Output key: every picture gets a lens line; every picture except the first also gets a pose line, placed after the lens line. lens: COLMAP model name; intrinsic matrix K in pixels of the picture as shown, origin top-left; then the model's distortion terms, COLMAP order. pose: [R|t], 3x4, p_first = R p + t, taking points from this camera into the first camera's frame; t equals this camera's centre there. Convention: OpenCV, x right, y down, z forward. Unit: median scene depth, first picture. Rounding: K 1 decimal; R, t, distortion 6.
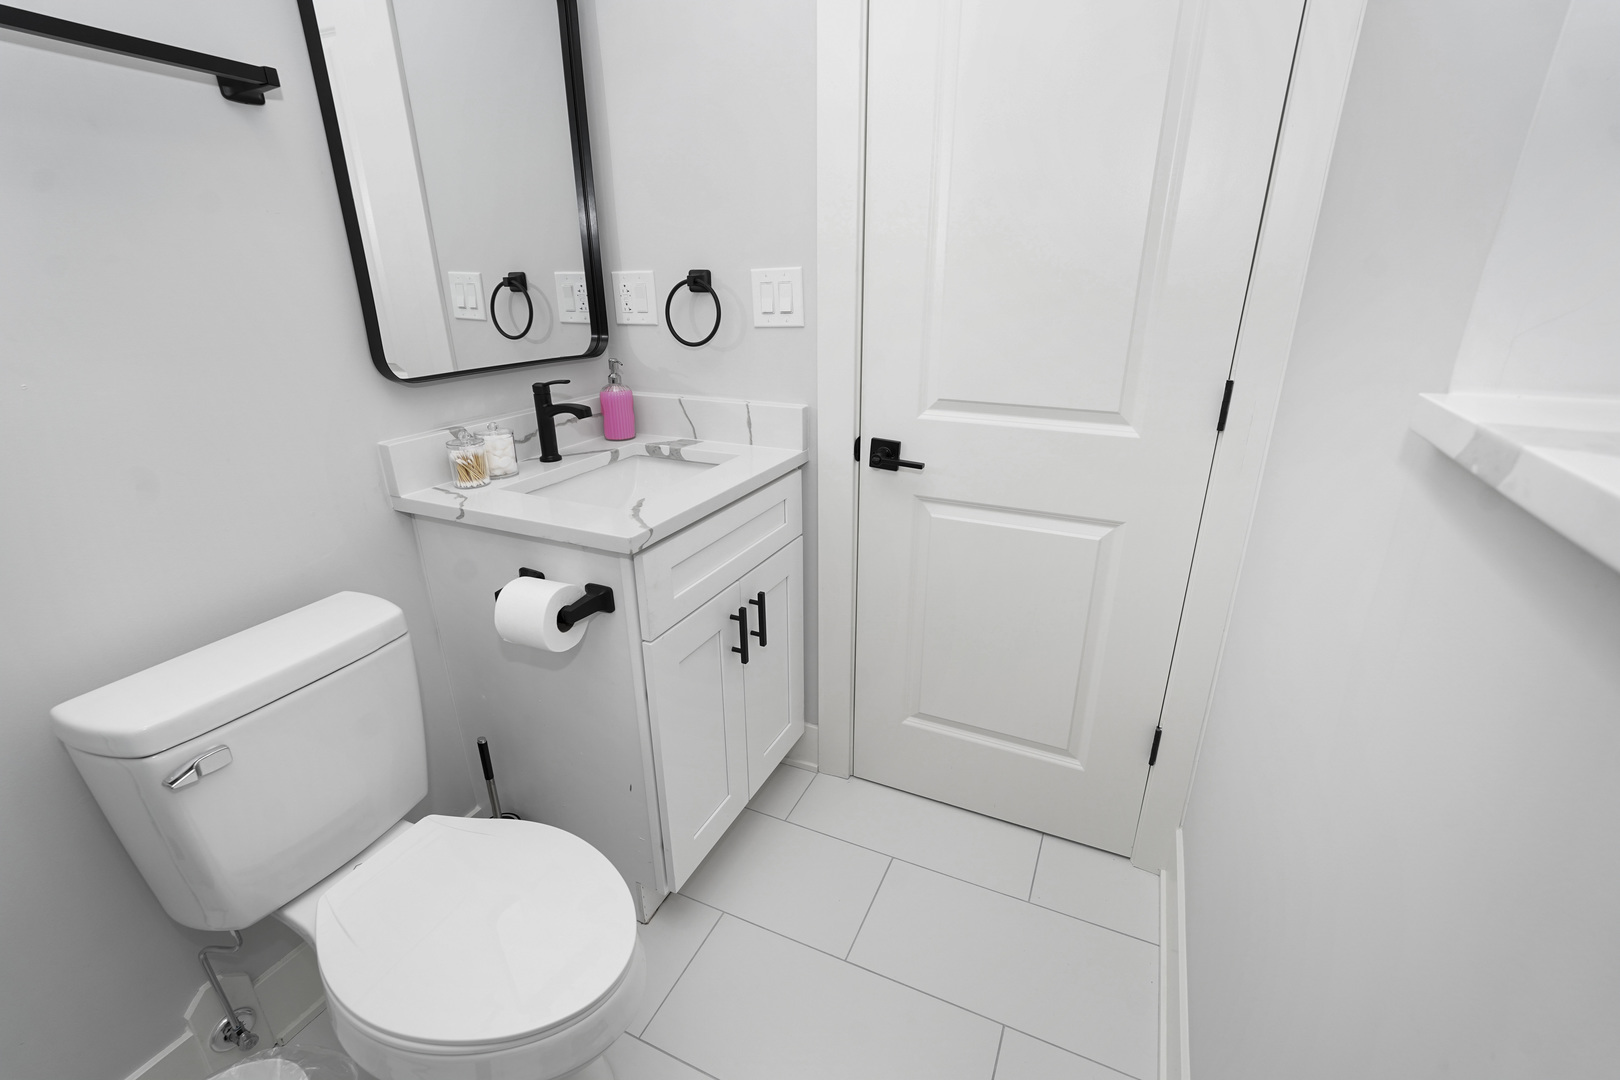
lens RADIAL K [[777.5, 0, 807.4], [0, 777.5, 543.6], [0, 0, 1]] dist [-0.004488, -0.000023]
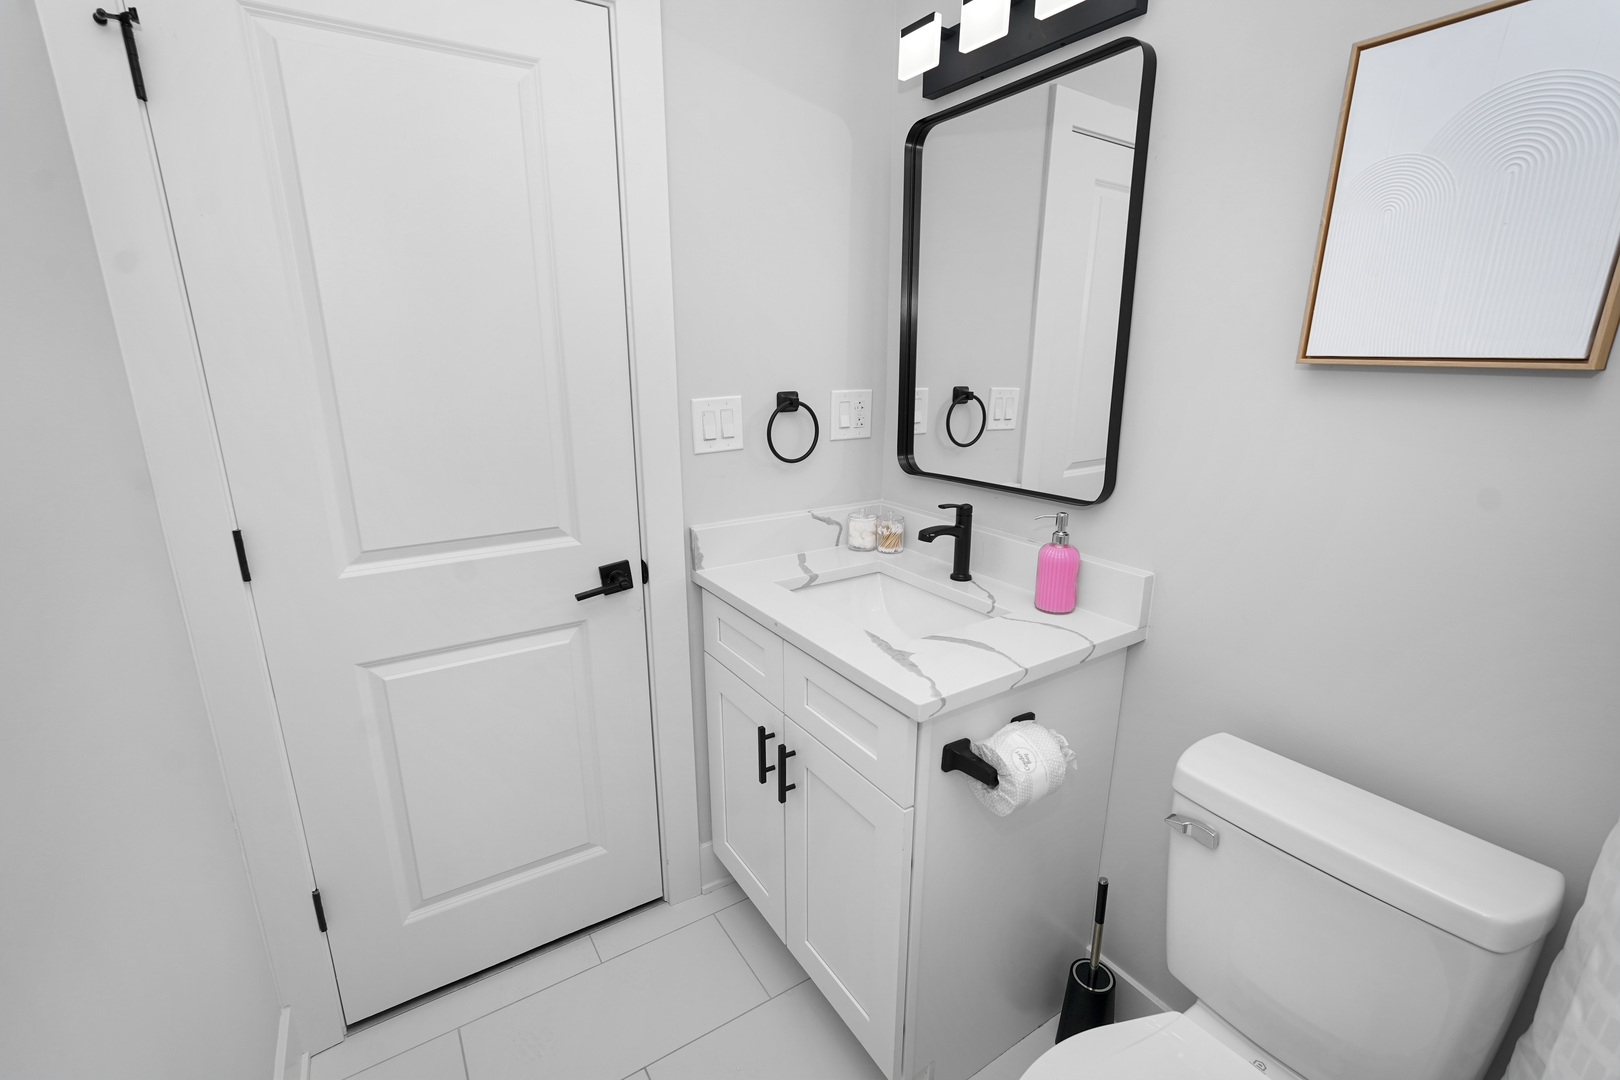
lens RADIAL K [[715.1, 0, 809.1], [0, 715.1, 541.9], [0, 0, 1]] dist [-0.004847, 0.001002]
pose [[0.506688, -0.182017, 0.842696, -0.856269], [0.317747, 0.948076, 0.013727, -0.136738], [-0.801439, 0.260810, 0.538214, 0.411215]]
